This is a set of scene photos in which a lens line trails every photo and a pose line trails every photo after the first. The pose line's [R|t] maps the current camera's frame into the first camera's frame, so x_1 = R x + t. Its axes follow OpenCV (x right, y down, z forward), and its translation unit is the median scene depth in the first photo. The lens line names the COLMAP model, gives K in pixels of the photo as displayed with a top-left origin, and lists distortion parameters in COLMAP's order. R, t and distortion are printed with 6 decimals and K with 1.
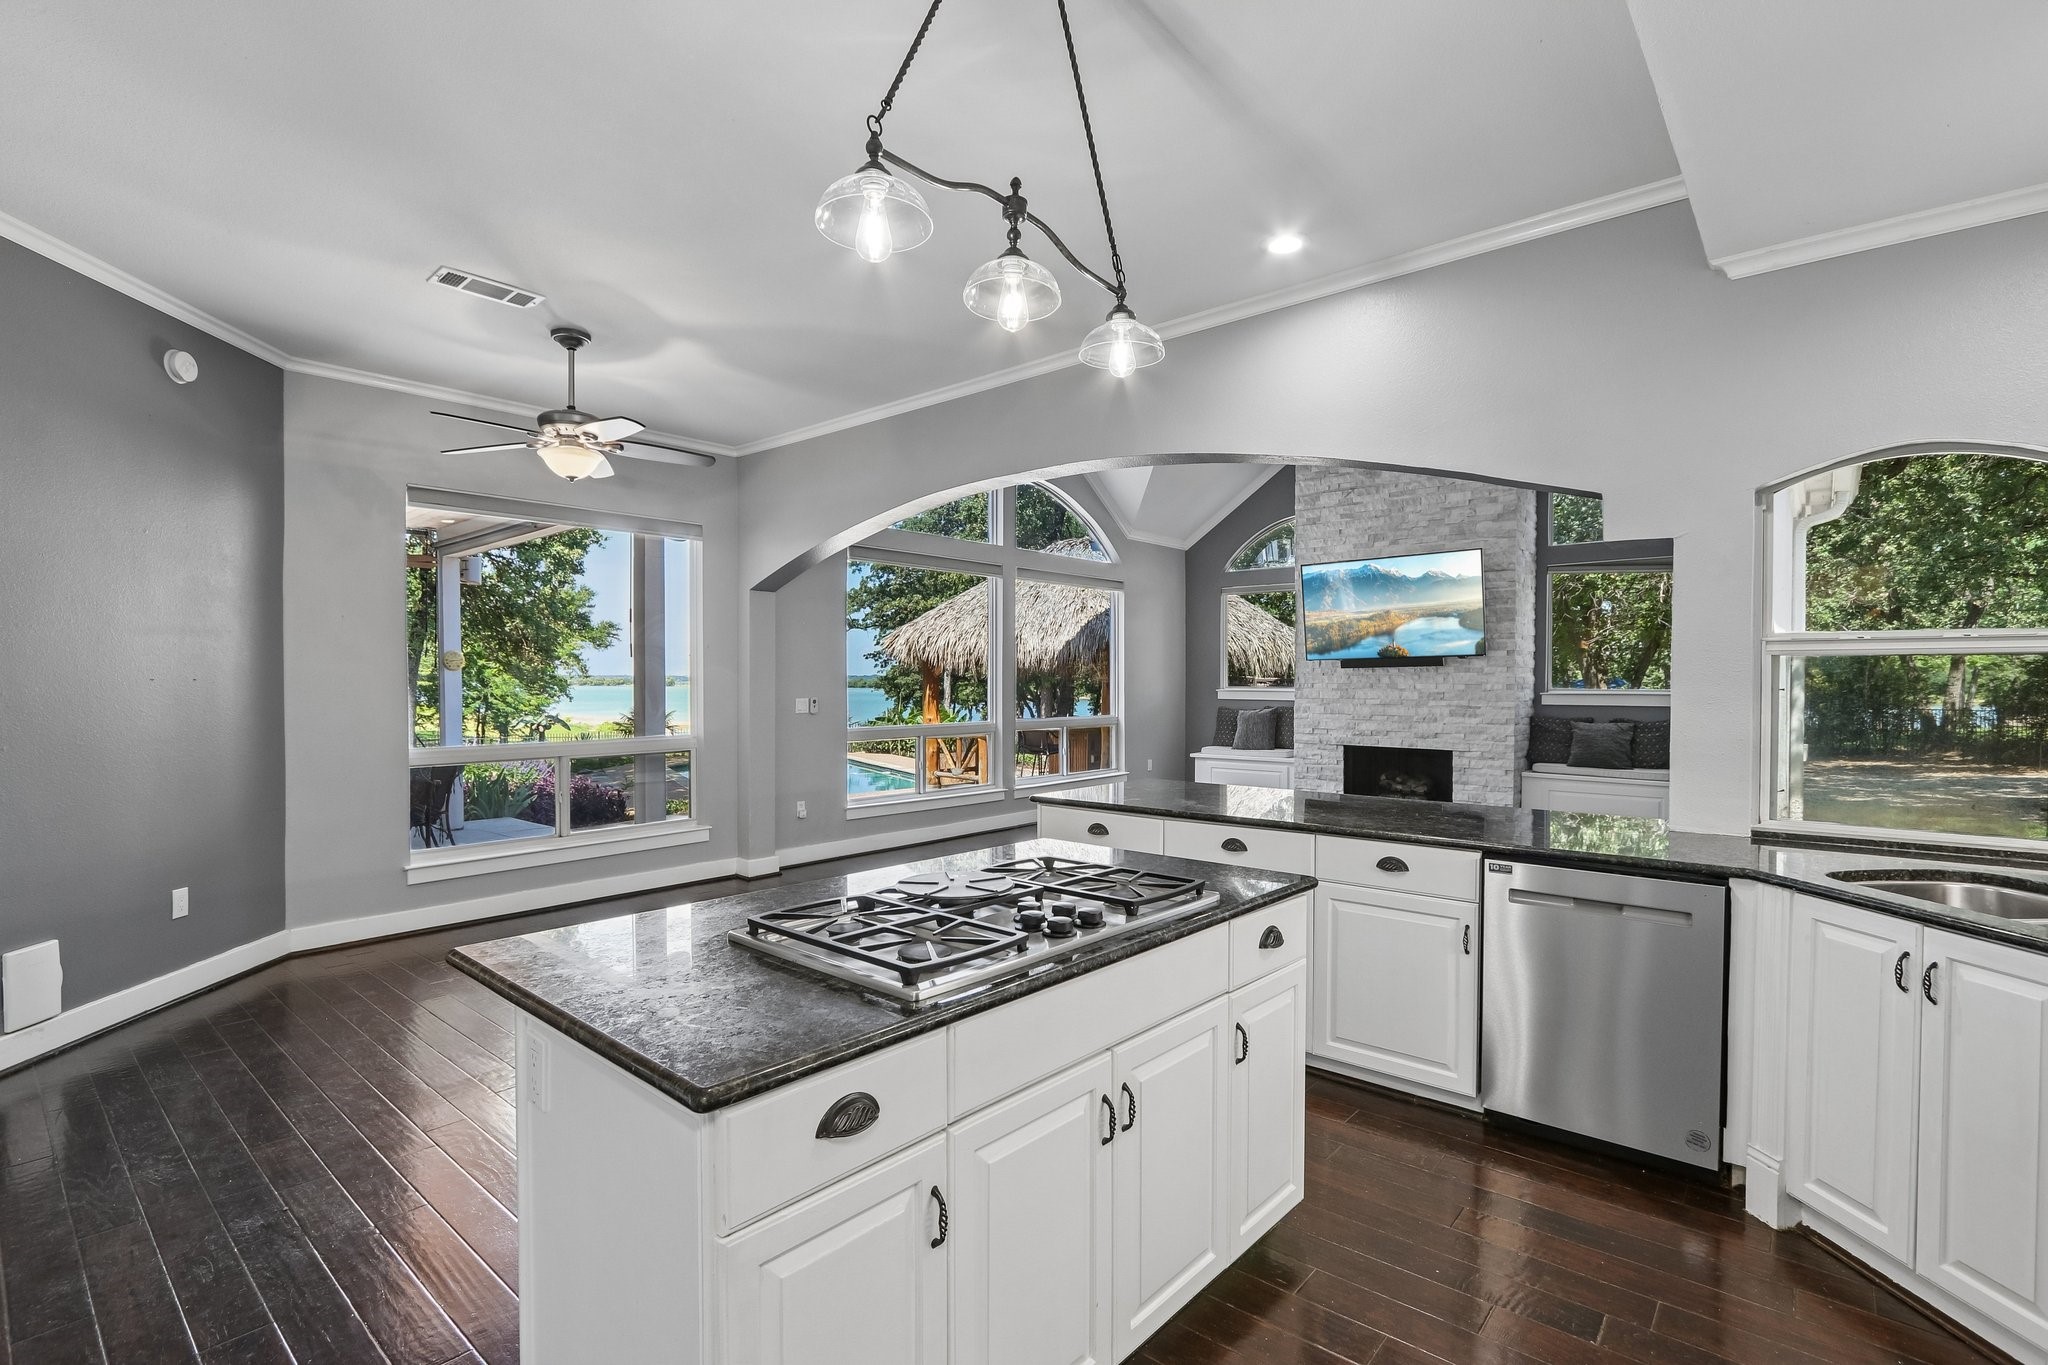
lens RADIAL K [[941.2, 0, 1024.8], [0, 941.2, 690.5], [0, 0, 1]] dist [-0.012106, 0.001083]
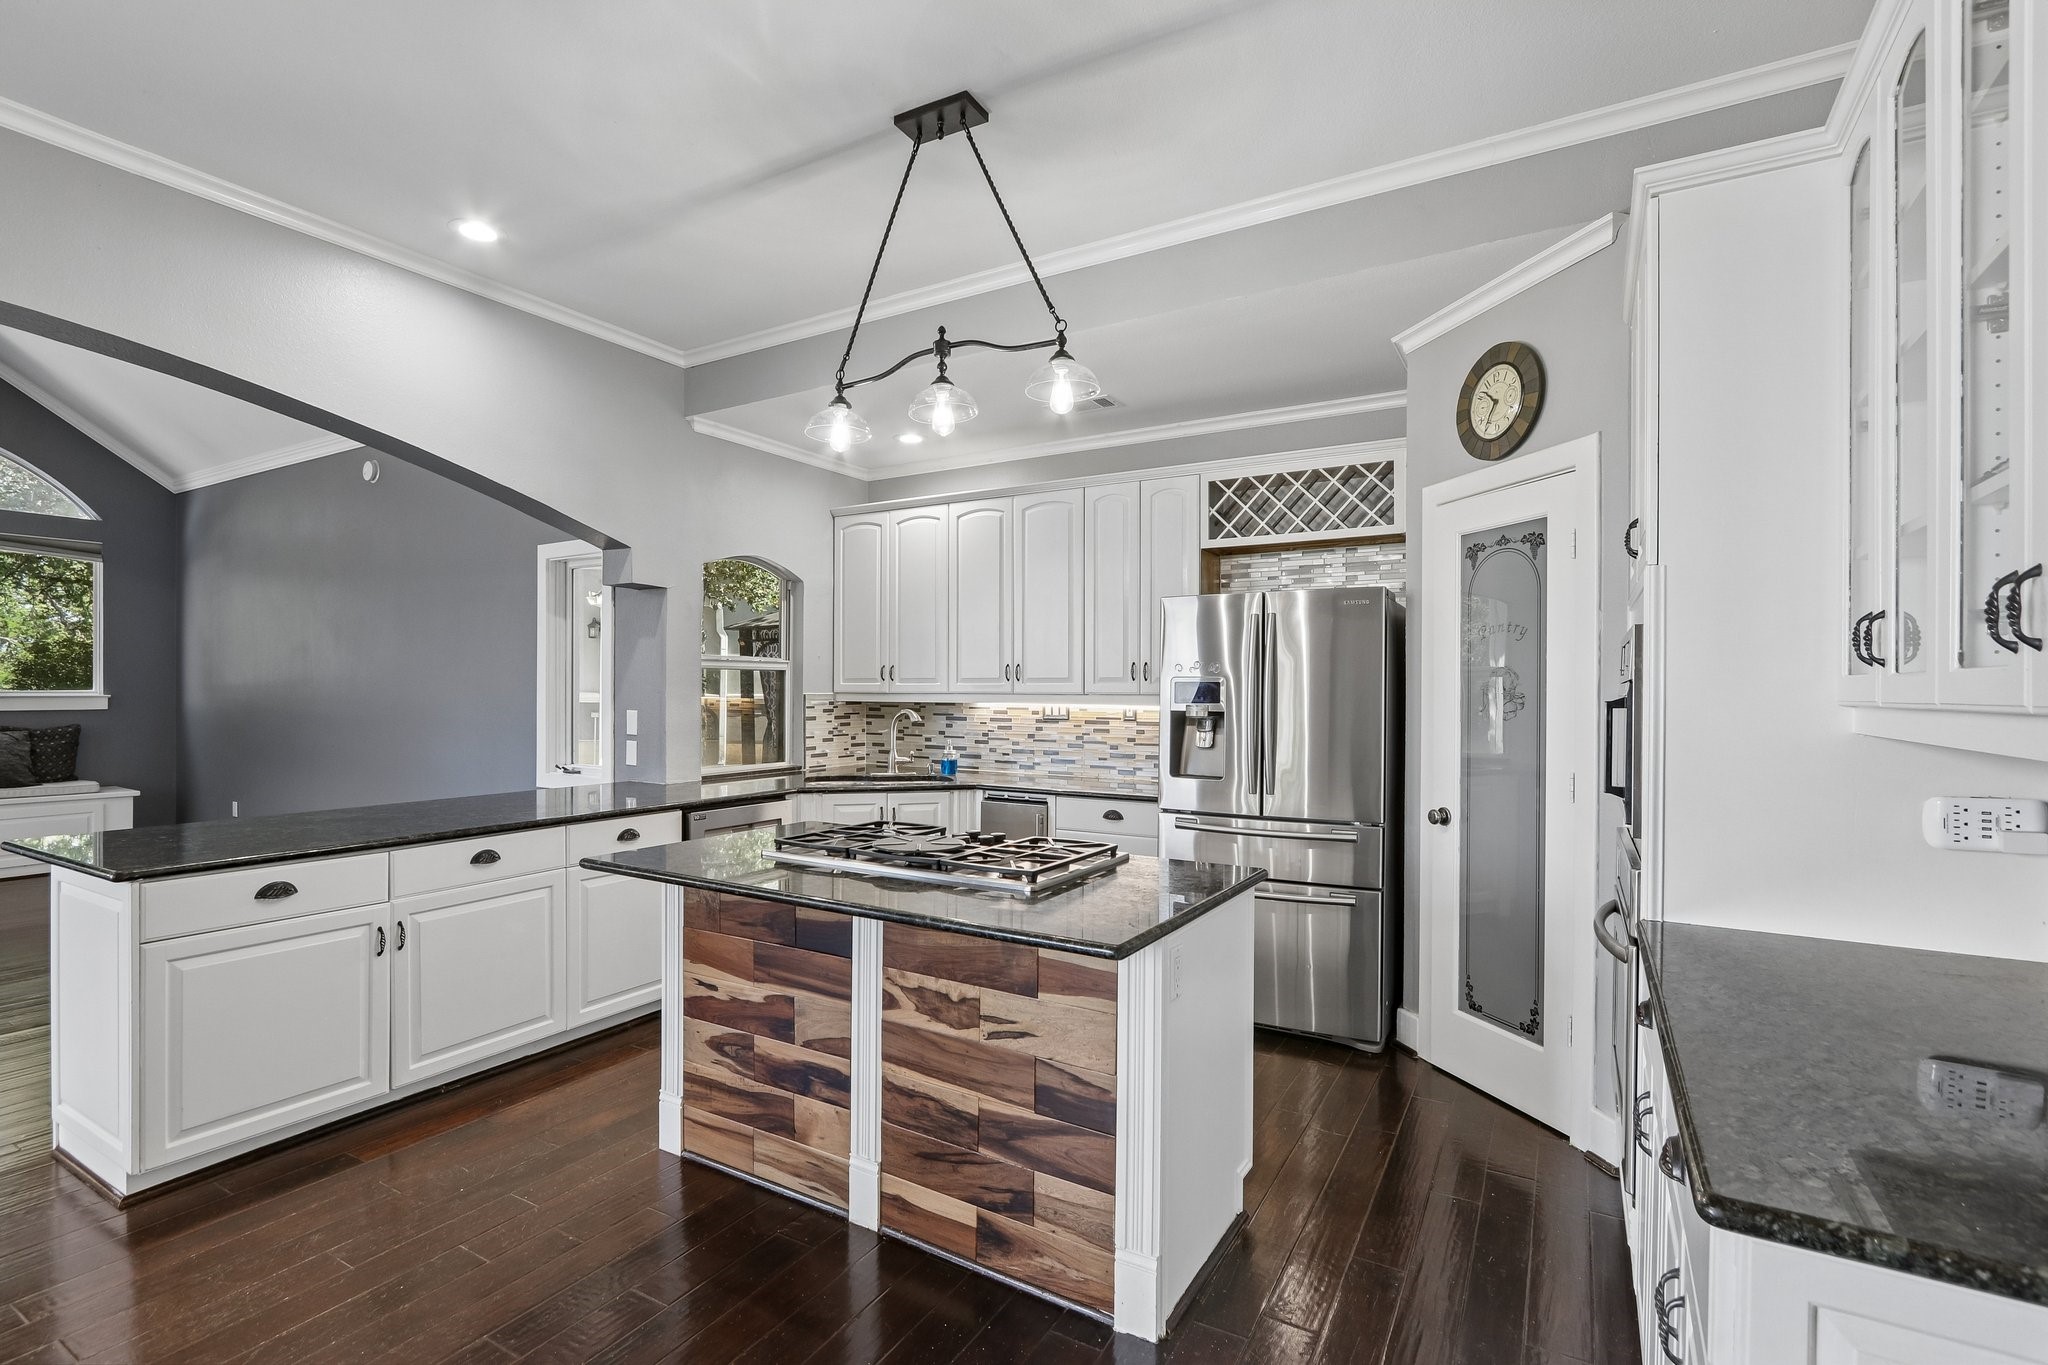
lens RADIAL K [[941.2, 0, 1024.8], [0, 941.2, 690.5], [0, 0, 1]] dist [-0.012106, 0.001083]
pose [[-0.178415, -0.005889, 0.983938, -0.625756], [0.005288, 0.999962, 0.006944, -0.004539], [-0.983941, 0.006442, -0.178377, 0.494253]]
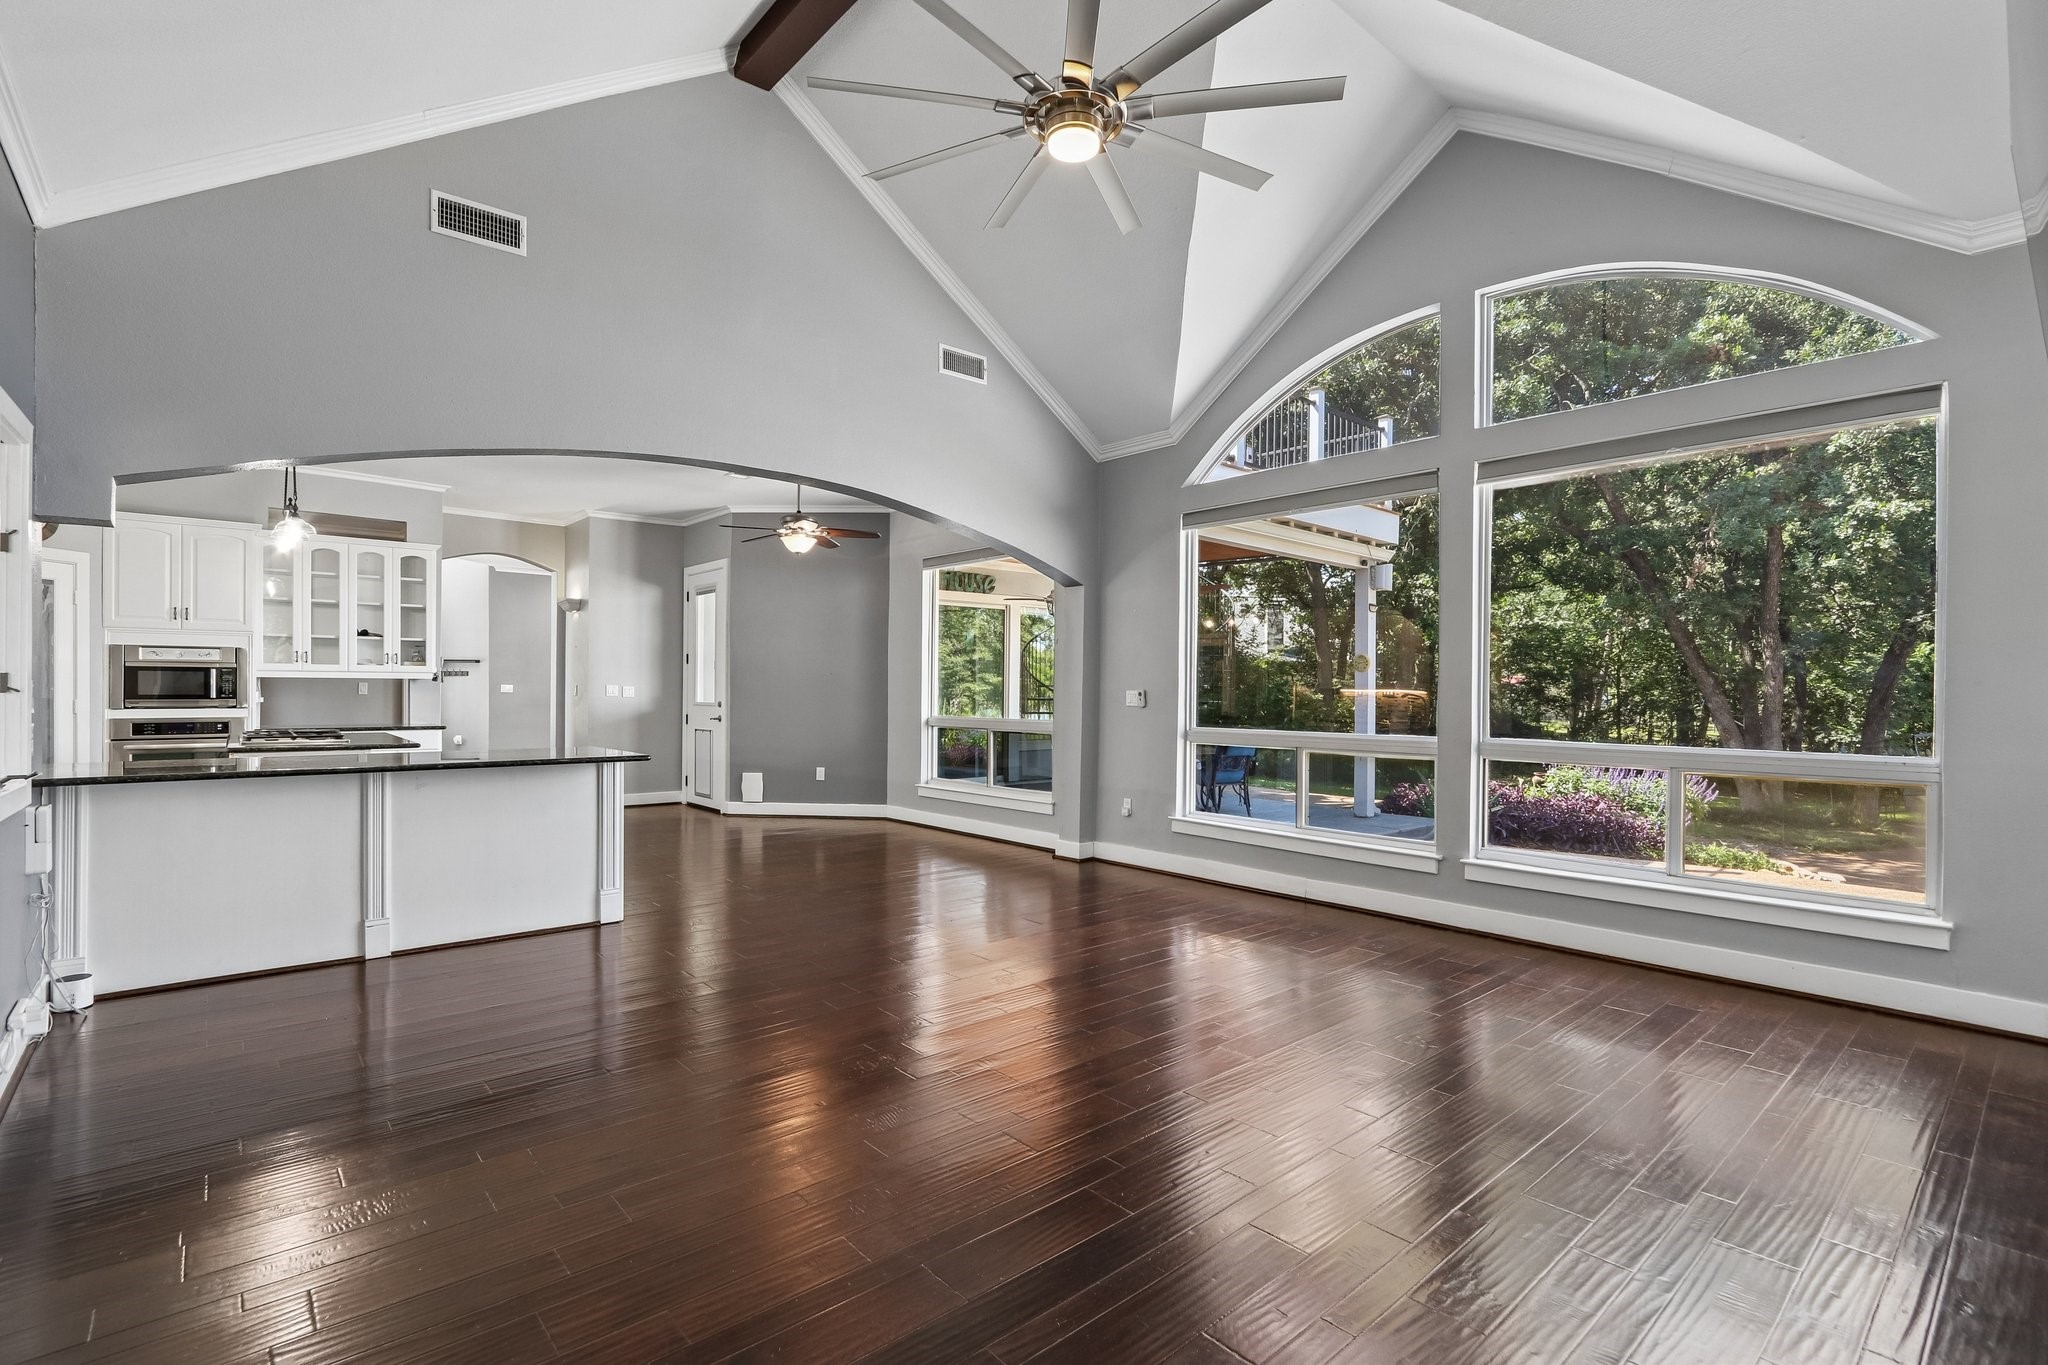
lens RADIAL K [[945.7, 0, 1024.1], [0, 945.7, 688.5], [0, 0, 1]] dist [-0.011742, 0.000324]
pose [[-0.139064, -0.002675, -0.990280, 1.172125], [-0.018695, 0.999825, -0.000076, 0.013560], [0.990107, 0.018503, -0.139090, 1.663396]]
